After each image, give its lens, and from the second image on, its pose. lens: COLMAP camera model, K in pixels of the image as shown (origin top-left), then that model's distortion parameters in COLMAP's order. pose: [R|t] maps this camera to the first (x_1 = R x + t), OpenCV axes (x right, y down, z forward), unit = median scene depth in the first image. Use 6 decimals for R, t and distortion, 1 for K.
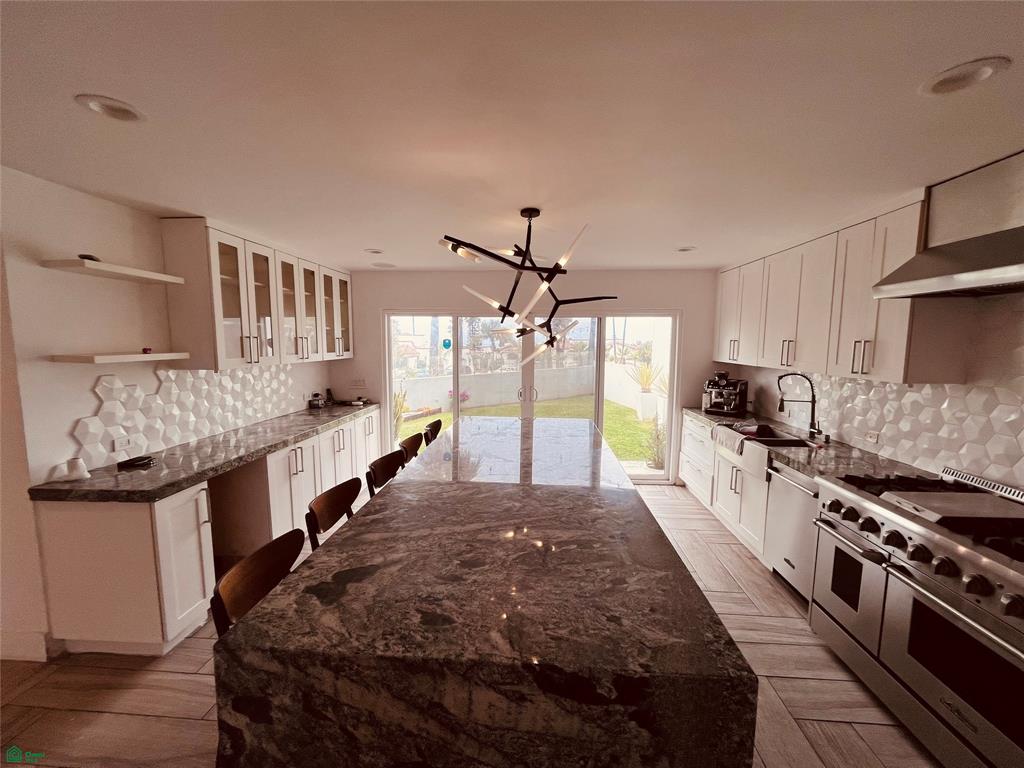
lens RADIAL K [[414.8, 0, 512.3], [0, 414.8, 385.0], [0, 0, 1]] dist [-0.001549, 0.000935]
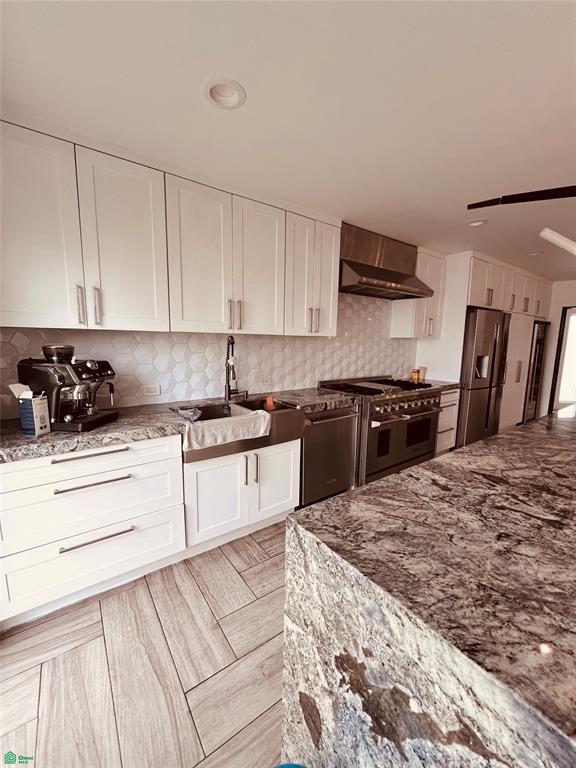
lens RADIAL K [[311.1, 0, 290.7], [0, 311.1, 382.4], [0, 0, 1]] dist [-0.001549, 0.000935]
pose [[-0.639688, -0.126506, 0.758153, 0.065046], [0.059531, 0.975246, 0.212960, -0.109815], [-0.766326, 0.181362, -0.616321, 2.095194]]
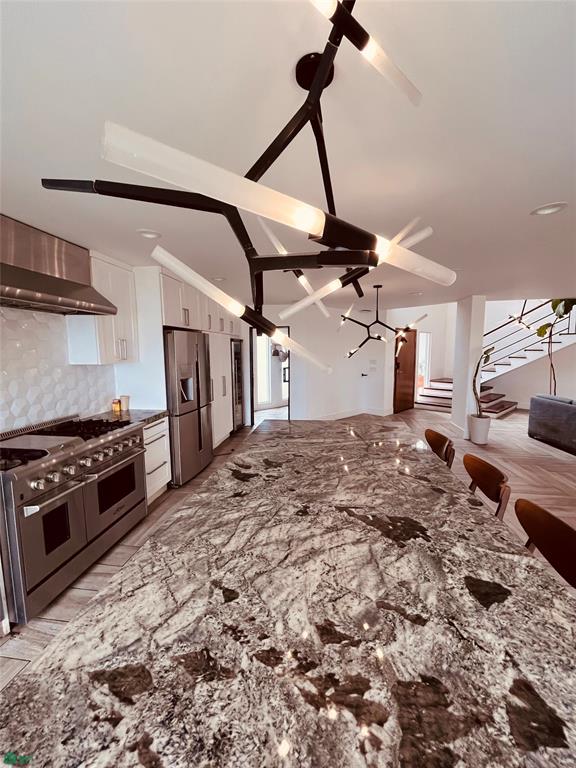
lens RADIAL K [[311.1, 0, 288.4], [0, 311.1, 382.1], [0, 0, 1]] dist [-0.001549, 0.000935]
pose [[-0.997642, -0.010068, 0.067892, 0.057168], [0.004583, 0.977203, 0.212257, -0.150908], [-0.068481, 0.212067, -0.974853, 1.767300]]
